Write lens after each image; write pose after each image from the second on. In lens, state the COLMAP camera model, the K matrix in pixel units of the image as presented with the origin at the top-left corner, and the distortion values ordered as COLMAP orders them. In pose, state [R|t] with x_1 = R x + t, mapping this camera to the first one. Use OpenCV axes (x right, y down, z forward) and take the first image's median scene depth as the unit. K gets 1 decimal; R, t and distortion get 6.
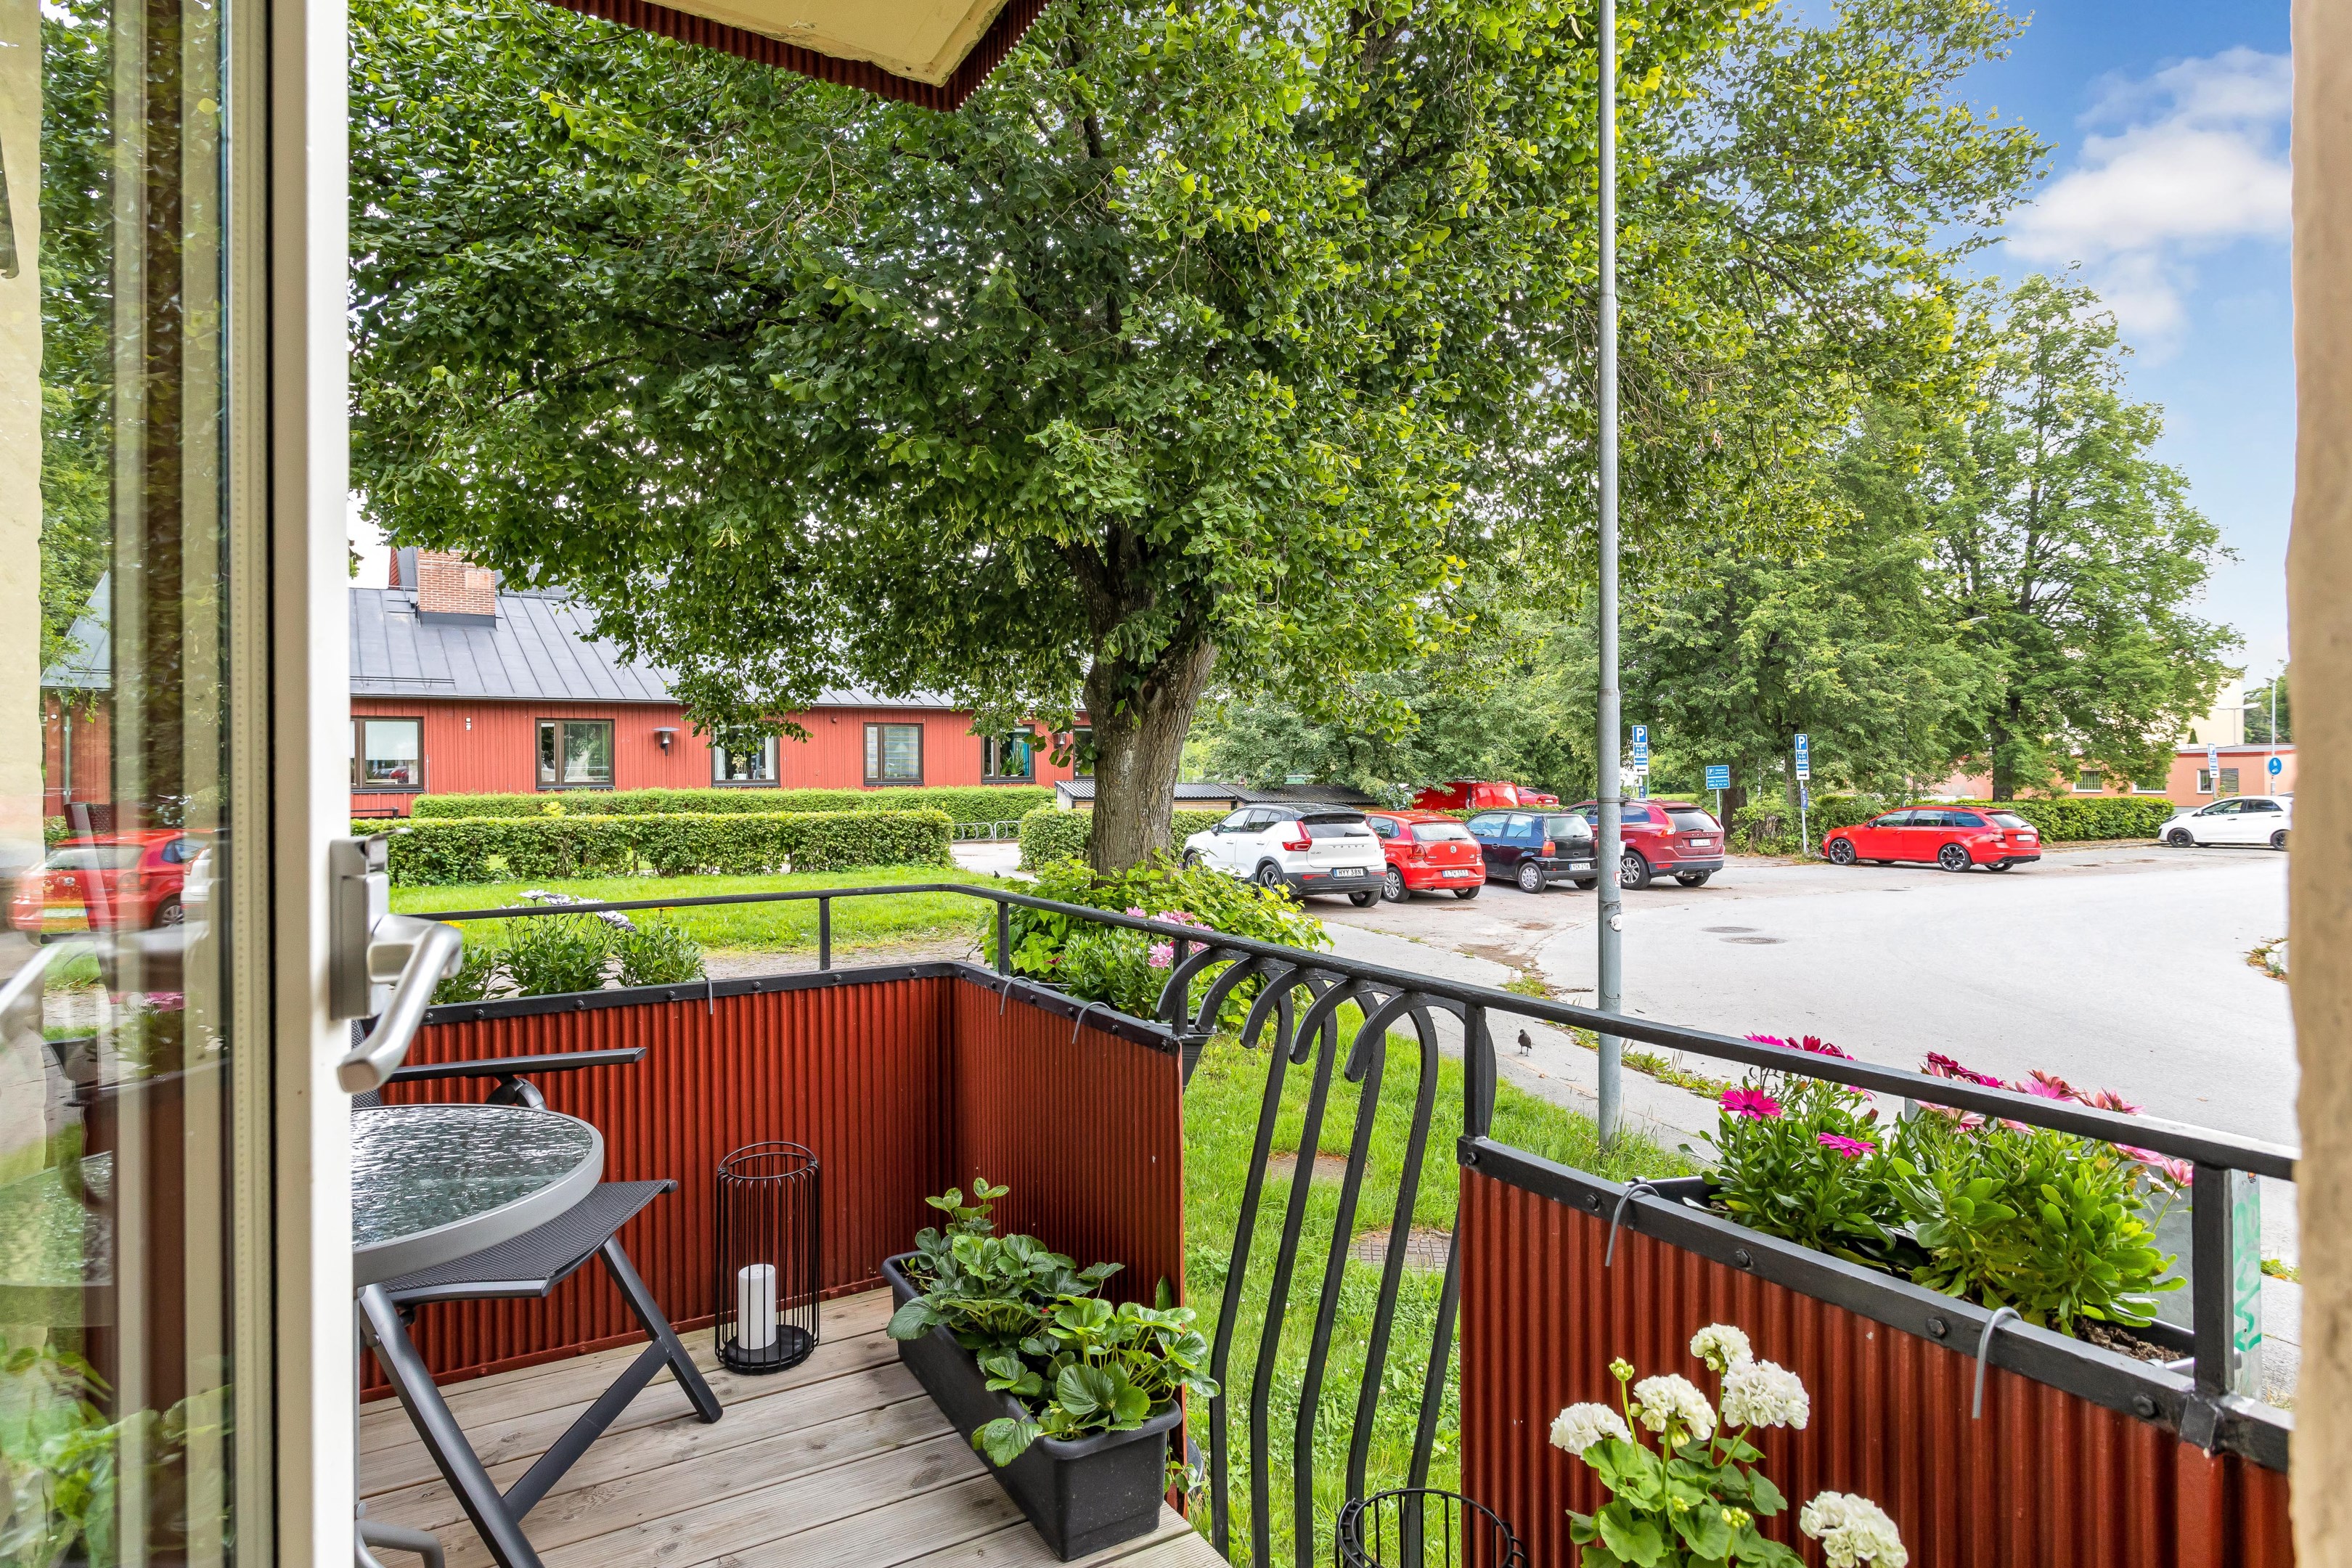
lens RADIAL K [[1274.3, 0, 1170.0], [0, 1274.3, 767.3], [0, 0, 1]] dist [-0.000987, 0.000482]
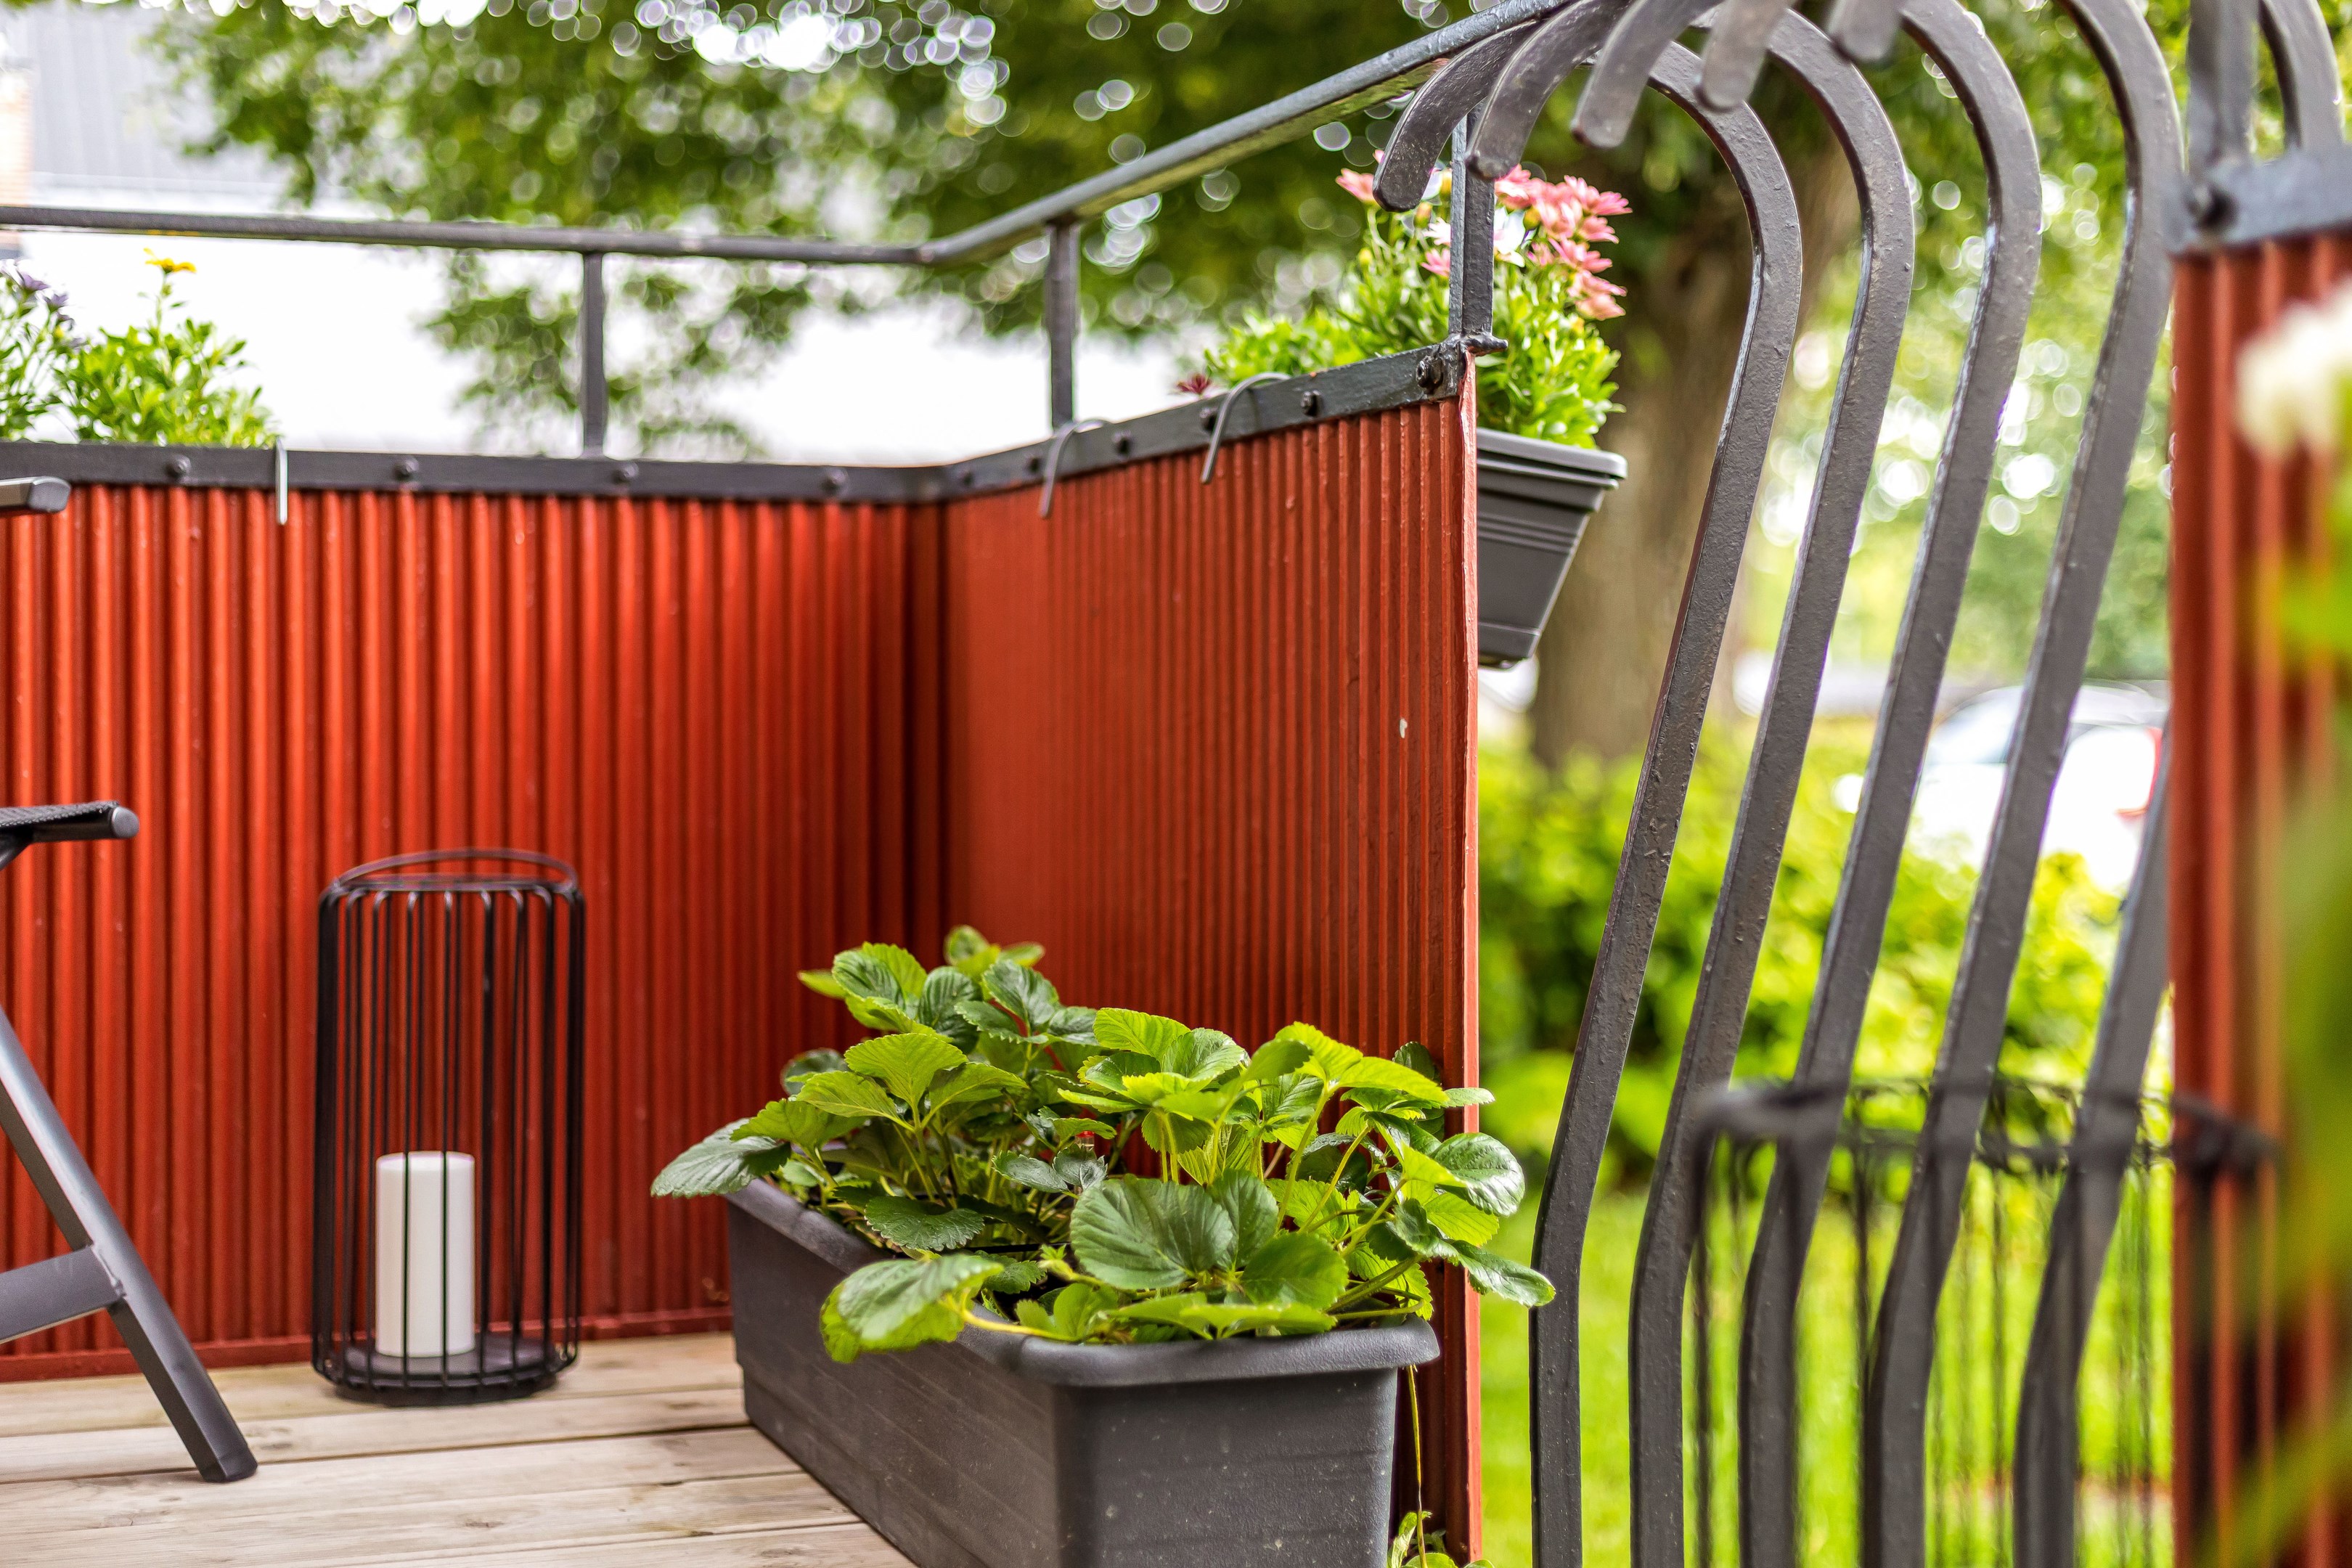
lens RADIAL K [[3549.2, 0, 1176.0], [0, 3549.2, 784.0], [0, 0, 1]] dist [-0.011726, -0.033726]
pose [[0.983583, 0.009769, -0.180193, 0.023269], [-0.008061, 0.999915, 0.010211, 0.072656], [0.180277, -0.008591, 0.983578, 0.008902]]
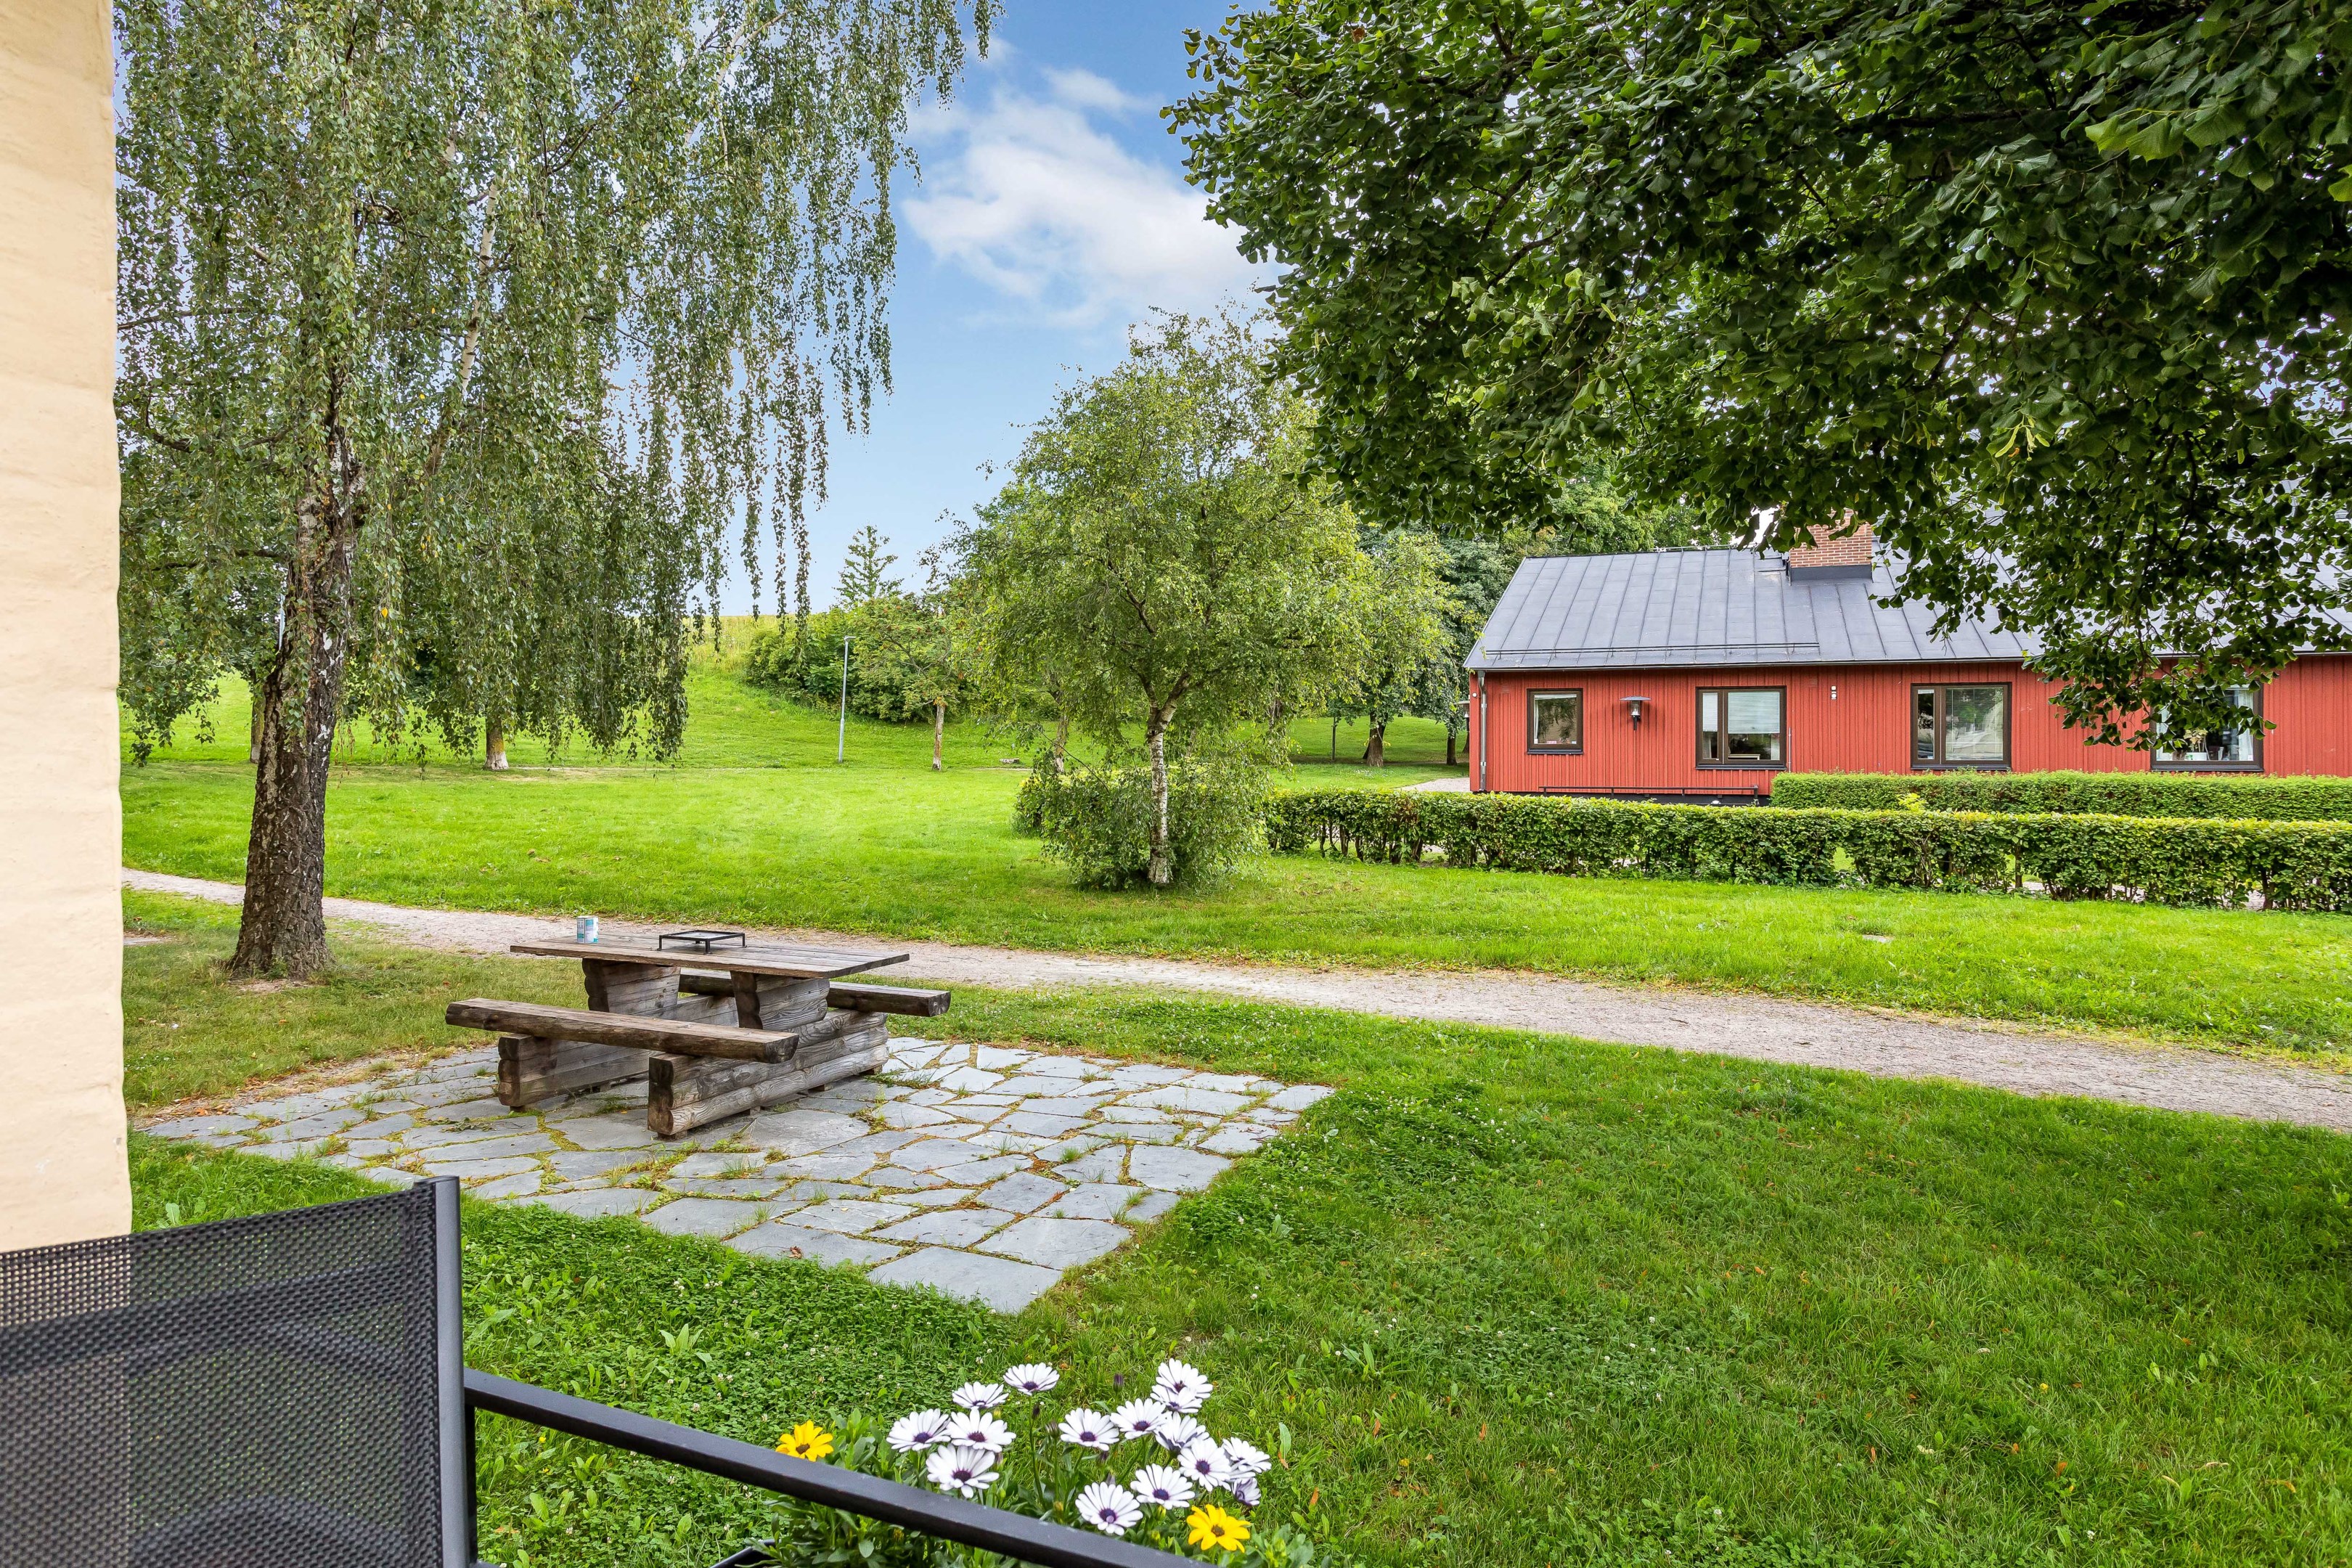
lens RADIAL K [[1377.2, 0, 1210.7], [0, 1377.2, 745.0], [0, 0, 1]] dist [-0.001078, 0.002909]
pose [[0.566607, 0.015952, -0.823834, -0.022372], [-0.000215, 0.999815, 0.019212, -0.034244], [0.823988, -0.010708, 0.566506, 0.222378]]
